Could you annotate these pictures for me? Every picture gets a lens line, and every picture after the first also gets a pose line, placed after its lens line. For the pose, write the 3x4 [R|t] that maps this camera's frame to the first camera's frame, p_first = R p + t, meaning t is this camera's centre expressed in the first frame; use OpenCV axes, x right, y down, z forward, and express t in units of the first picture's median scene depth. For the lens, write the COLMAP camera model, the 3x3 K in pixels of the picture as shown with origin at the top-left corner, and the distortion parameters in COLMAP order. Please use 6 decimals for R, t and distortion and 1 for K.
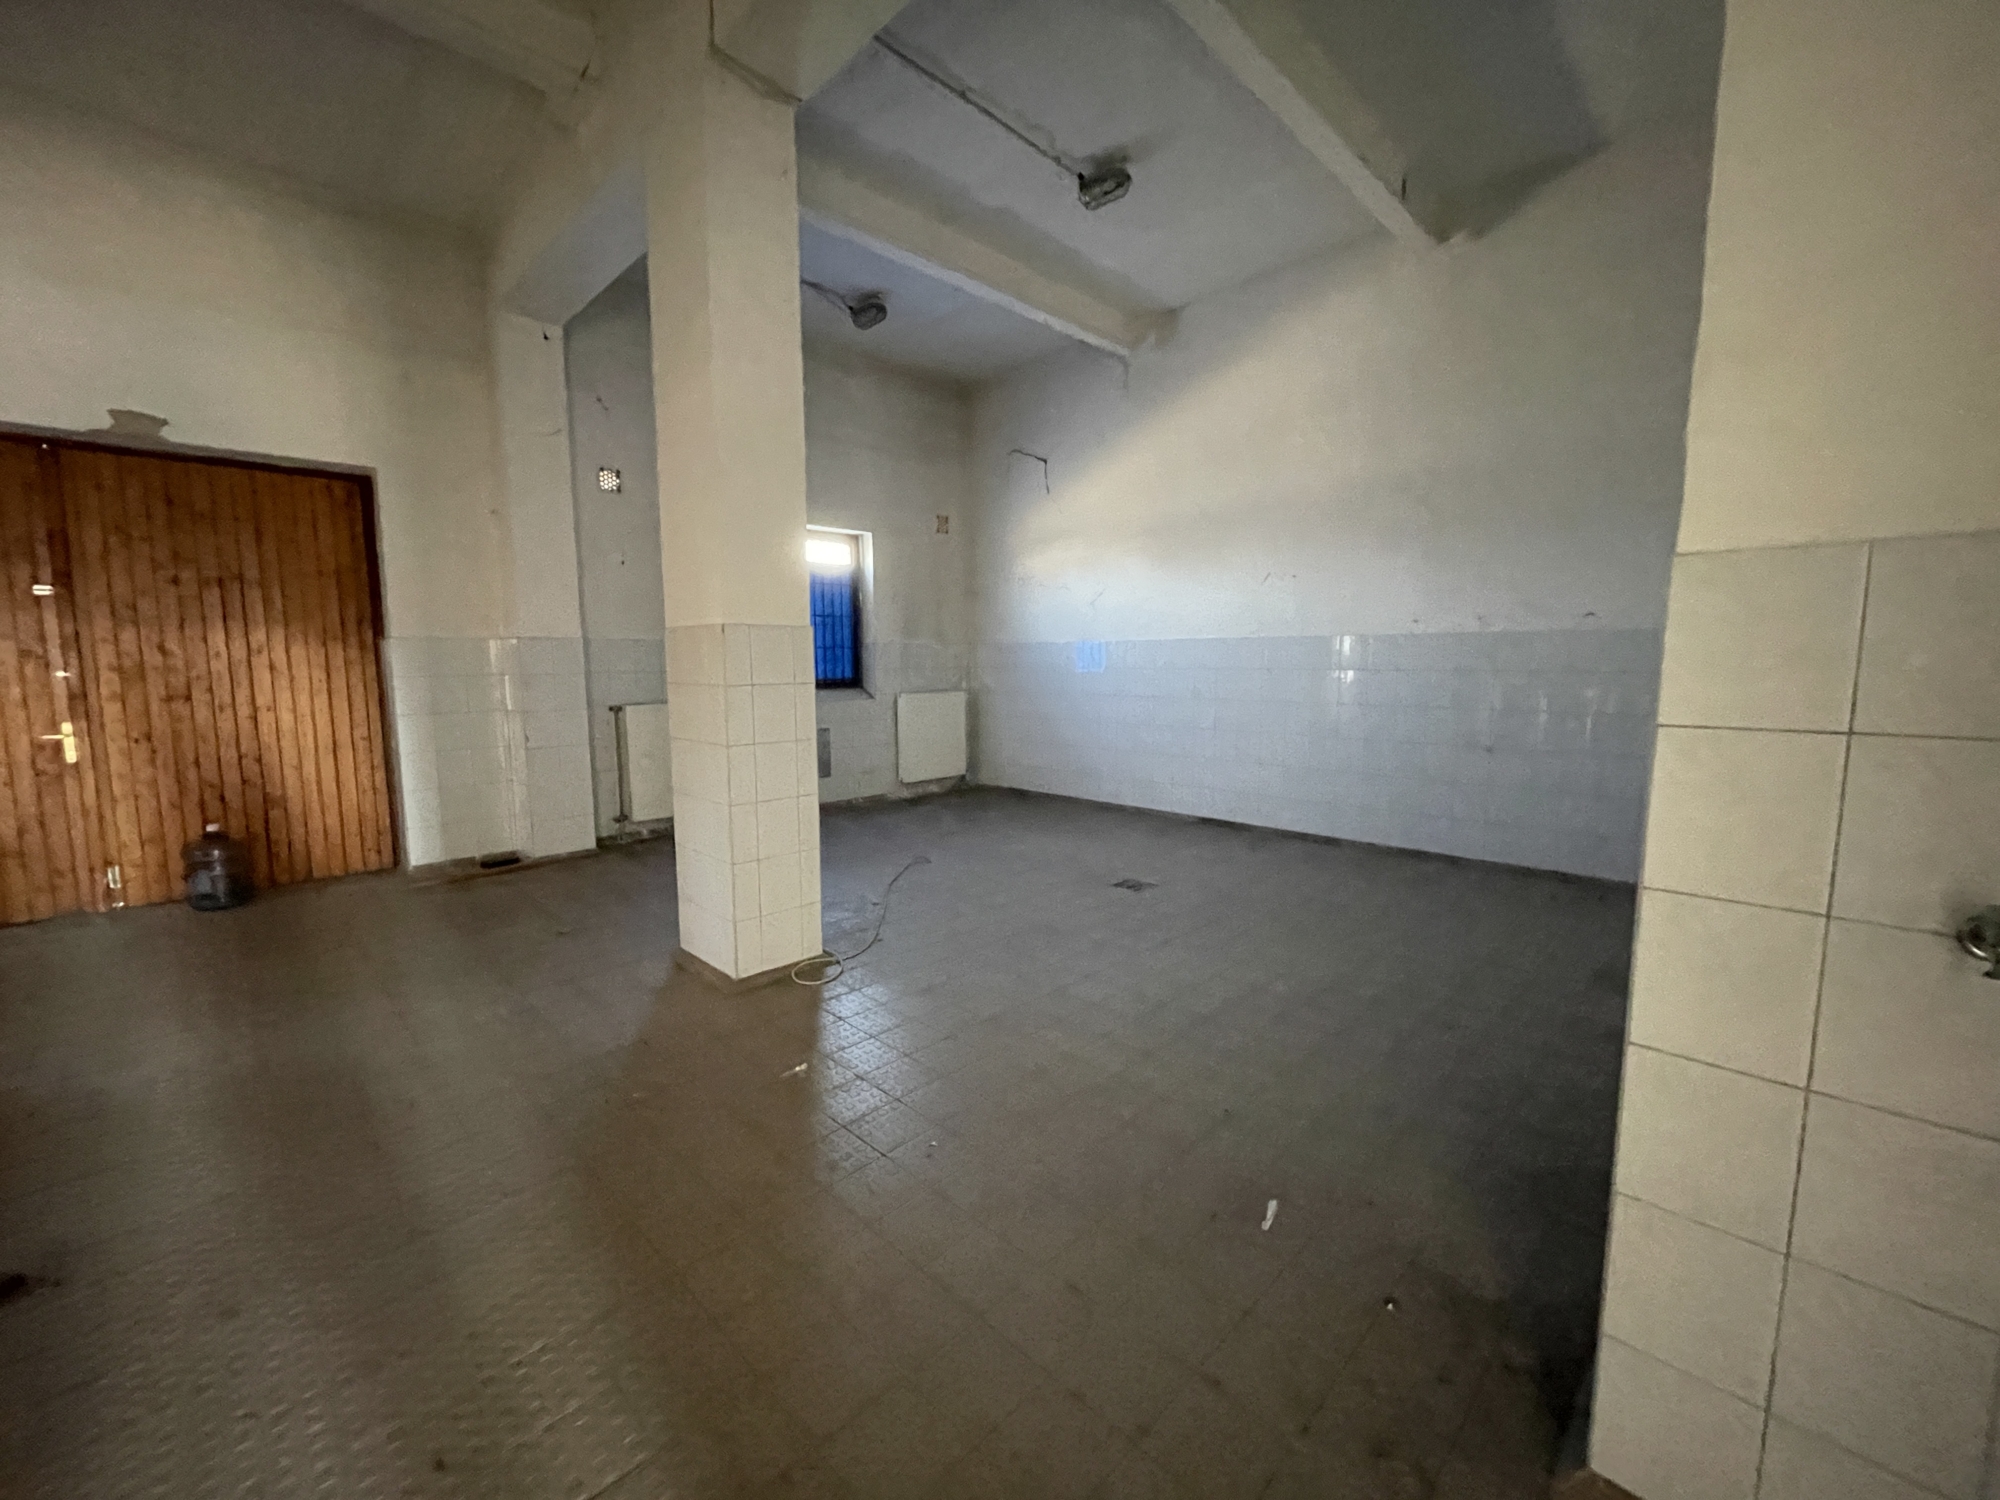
lens RADIAL K [[810.6, 0, 1000.3], [0, 810.6, 747.4], [0, 0, 1]] dist [-0.004145, -0.000299]
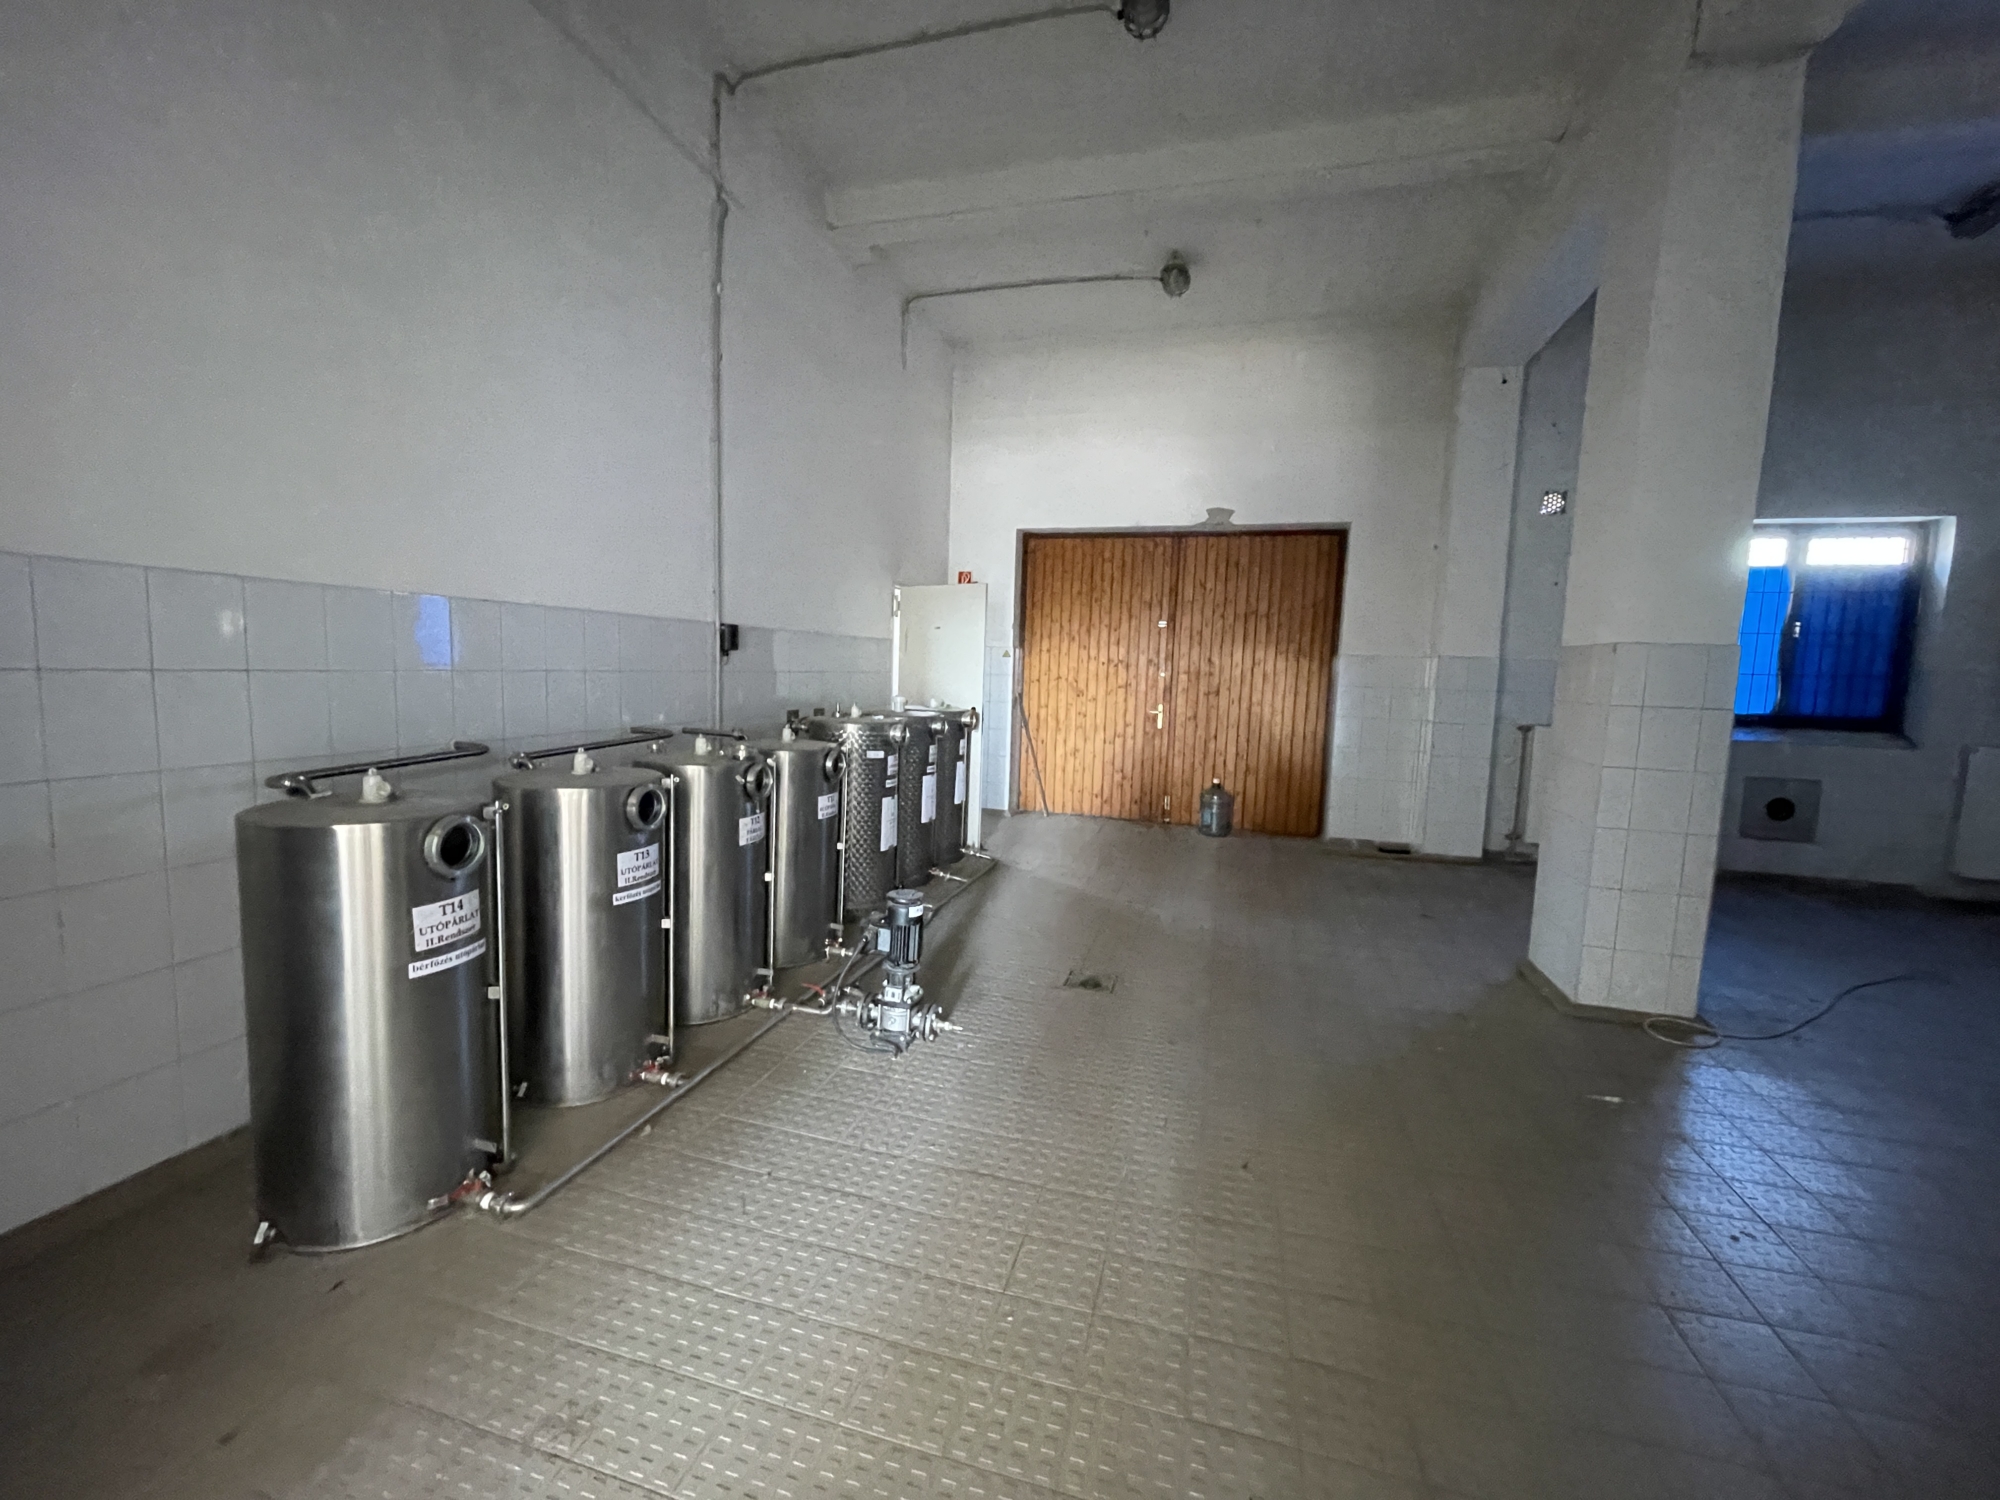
lens RADIAL K [[810.6, 0, 1000.3], [0, 810.6, 747.4], [0, 0, 1]] dist [-0.004145, -0.000299]
pose [[0.487856, 0.107855, -0.866235, 0.109149], [-0.131915, 0.990050, 0.048978, 0.016642], [0.862899, 0.090375, 0.497230, -0.085812]]
